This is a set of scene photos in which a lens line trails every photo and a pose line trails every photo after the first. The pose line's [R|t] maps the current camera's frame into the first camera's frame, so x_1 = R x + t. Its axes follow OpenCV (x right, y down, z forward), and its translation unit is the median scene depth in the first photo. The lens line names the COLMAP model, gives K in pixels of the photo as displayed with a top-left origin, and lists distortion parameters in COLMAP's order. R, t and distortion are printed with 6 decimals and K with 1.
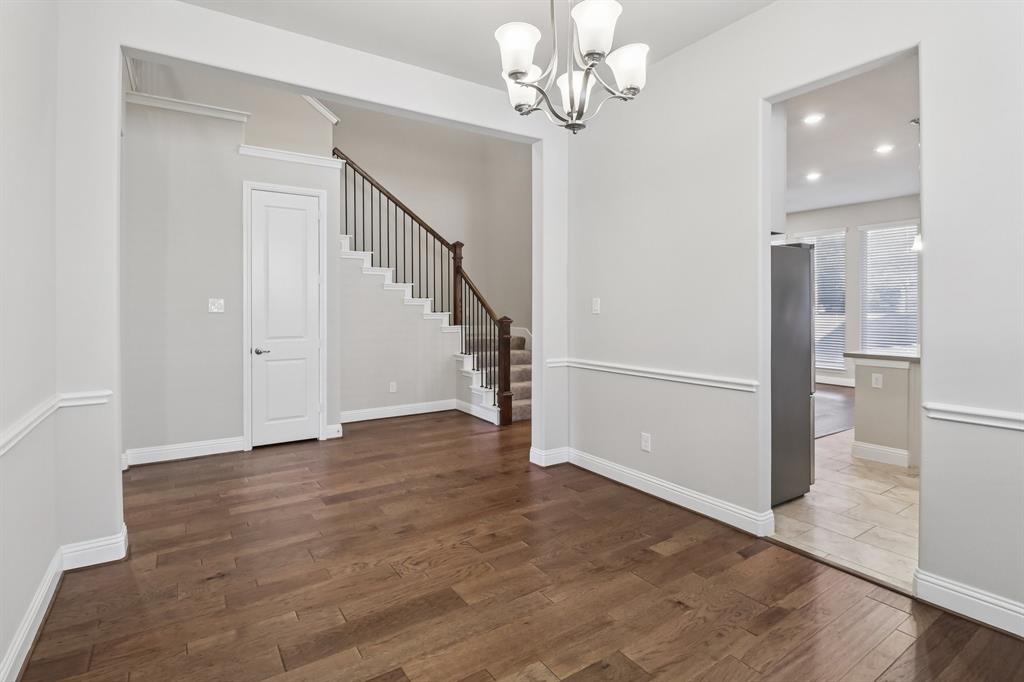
lens RADIAL K [[499.4, 0, 505.0], [0, 499.4, 308.8], [0, 0, 1]] dist [0.000684, -0.000541]
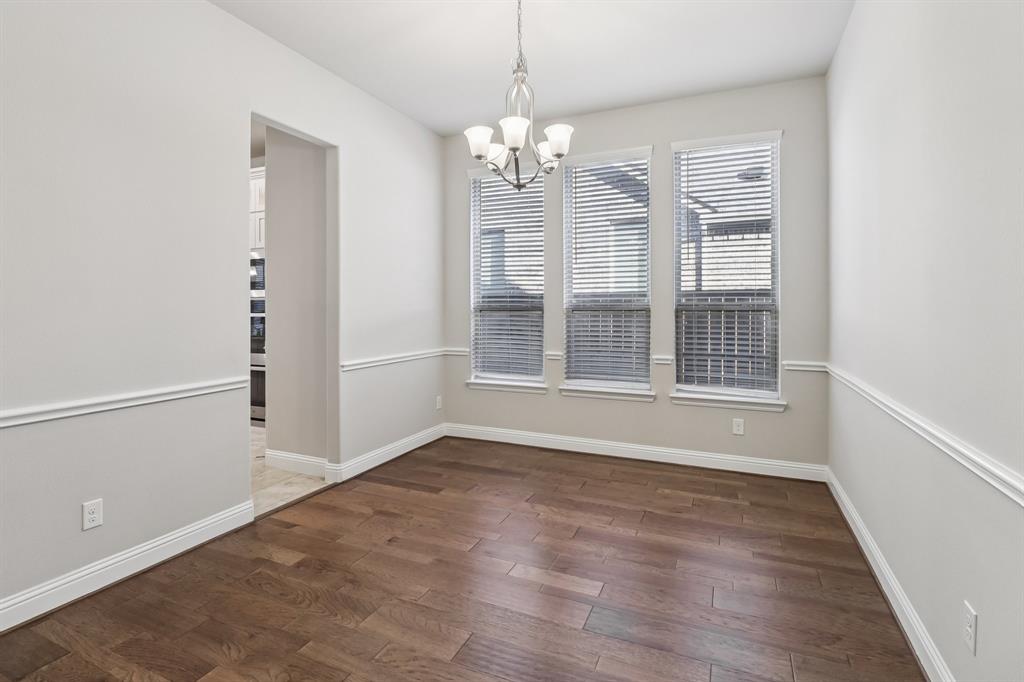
lens RADIAL K [[499.4, 0, 505.0], [0, 499.4, 308.8], [0, 0, 1]] dist [0.000684, -0.000541]
pose [[-0.533209, 0.007129, 0.845954, -0.763487], [0.006652, 0.999969, -0.004234, 0.014723], [-0.845958, 0.003370, -0.533239, 1.256446]]
